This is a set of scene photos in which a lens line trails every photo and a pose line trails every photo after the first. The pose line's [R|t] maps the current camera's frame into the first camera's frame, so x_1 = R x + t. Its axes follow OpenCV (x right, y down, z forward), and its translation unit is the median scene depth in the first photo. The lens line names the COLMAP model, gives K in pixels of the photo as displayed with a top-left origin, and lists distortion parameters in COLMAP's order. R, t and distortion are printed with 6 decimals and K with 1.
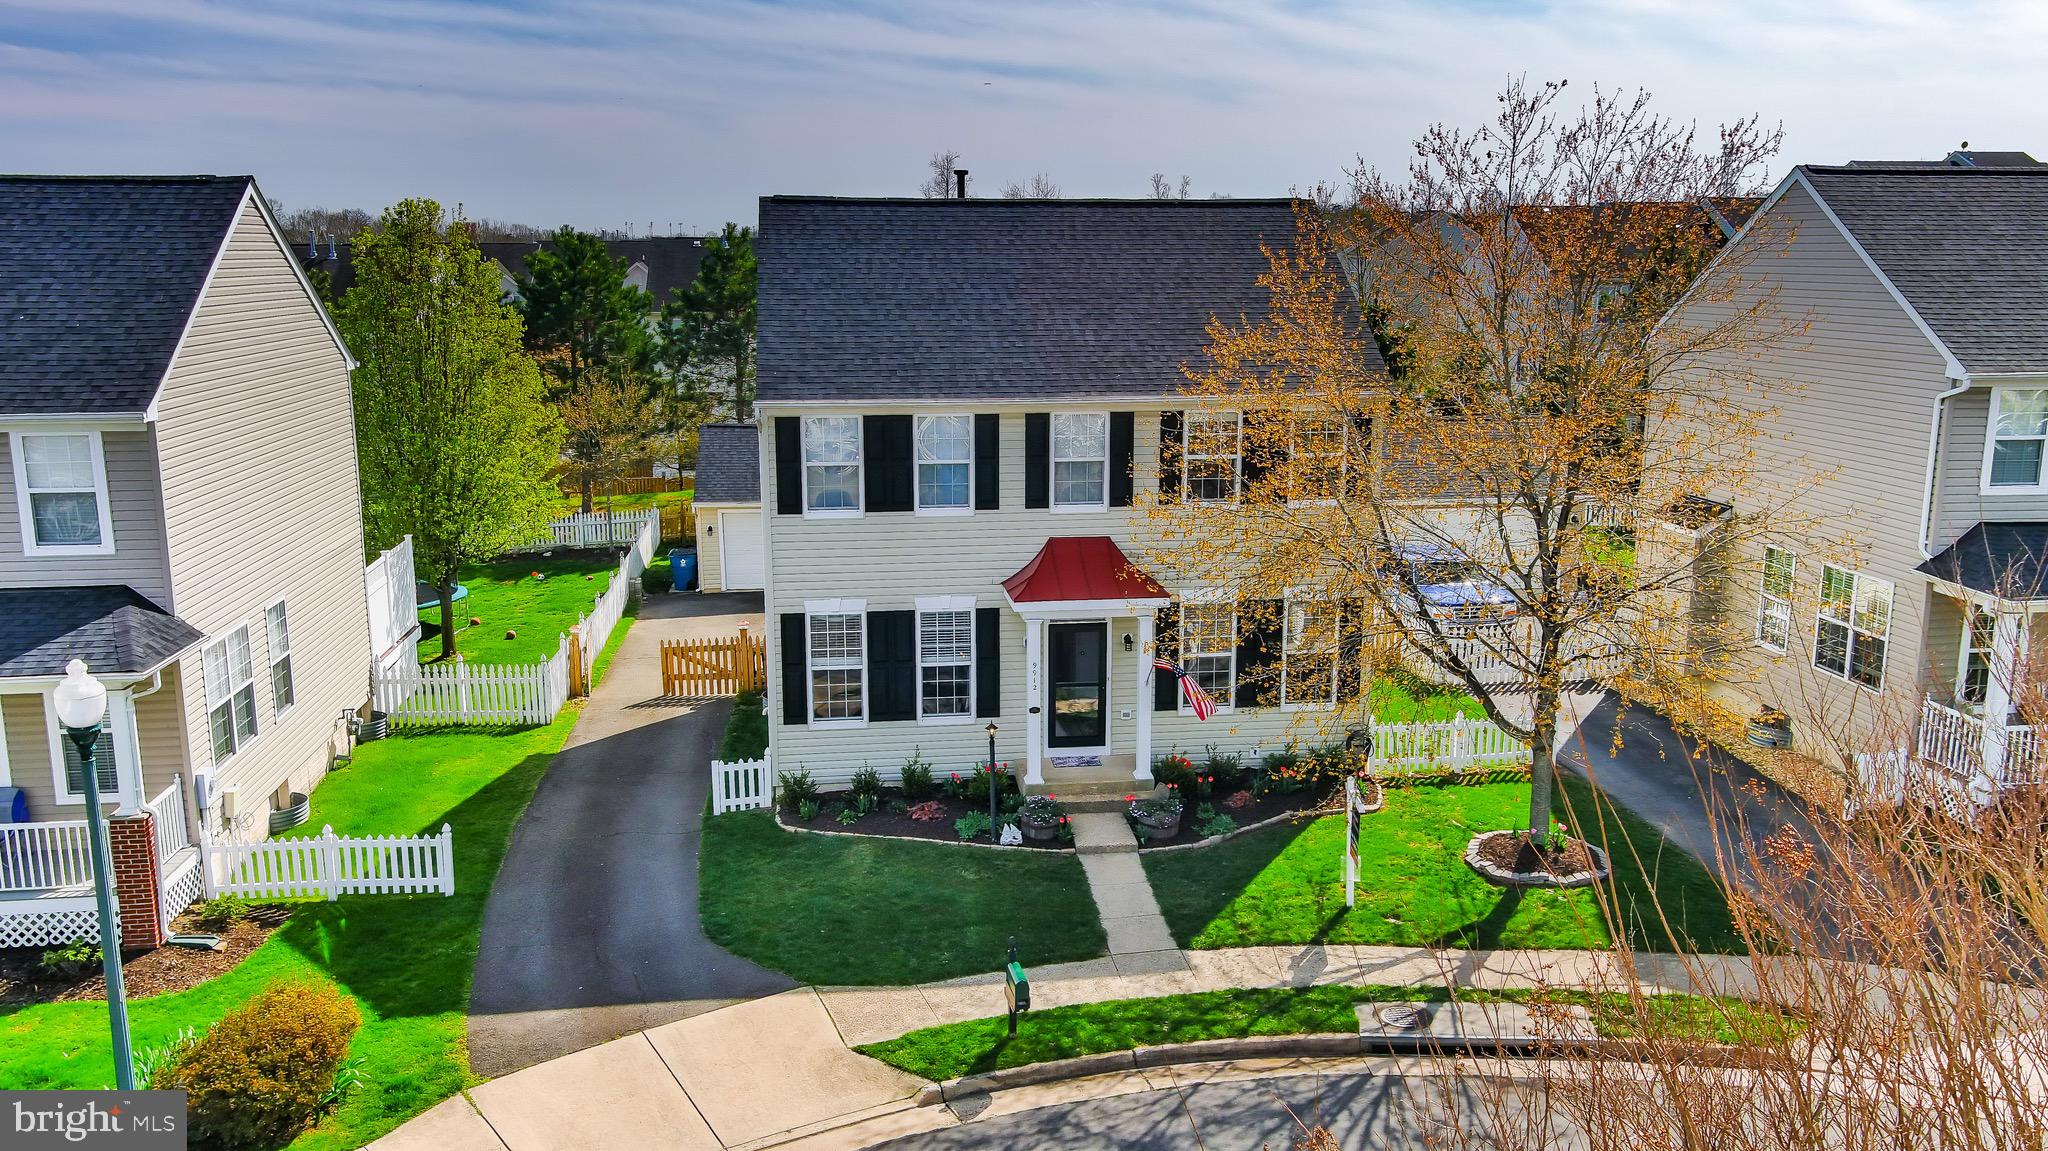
lens RADIAL K [[1593.8, 0, 1023.9], [0, 1593.8, 571.7], [0, 0, 1]] dist [0.011126, -0.016009]
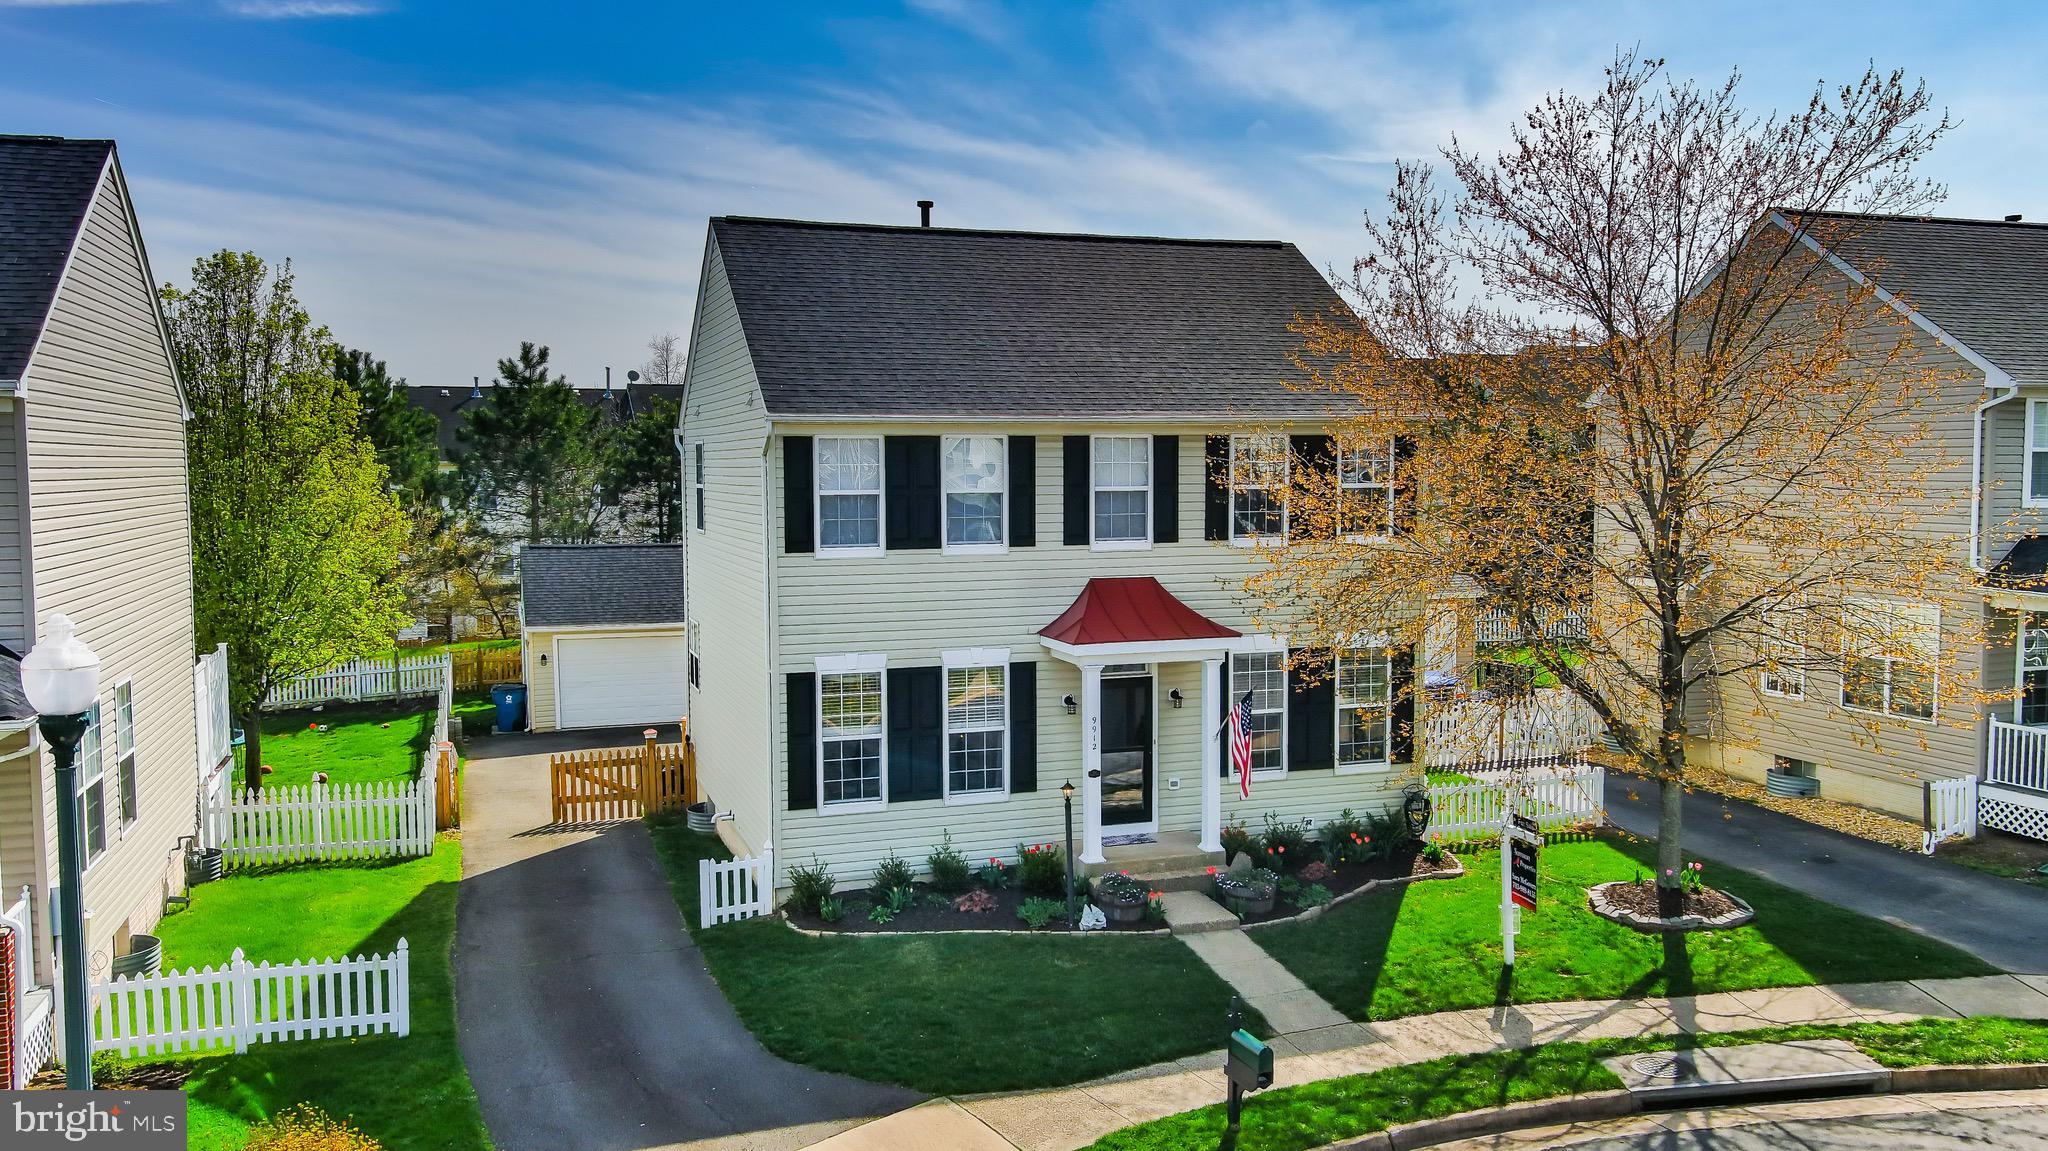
lens RADIAL K [[1593.8, 0, 1019.3], [0, 1593.8, 576.6], [0, 0, 1]] dist [0.011126, -0.016009]
pose [[0.979833, -0.020644, 0.198746, -0.201354], [0.045732, 0.991416, -0.122485, 0.084982], [-0.194512, 0.129104, 0.972367, 0.163316]]
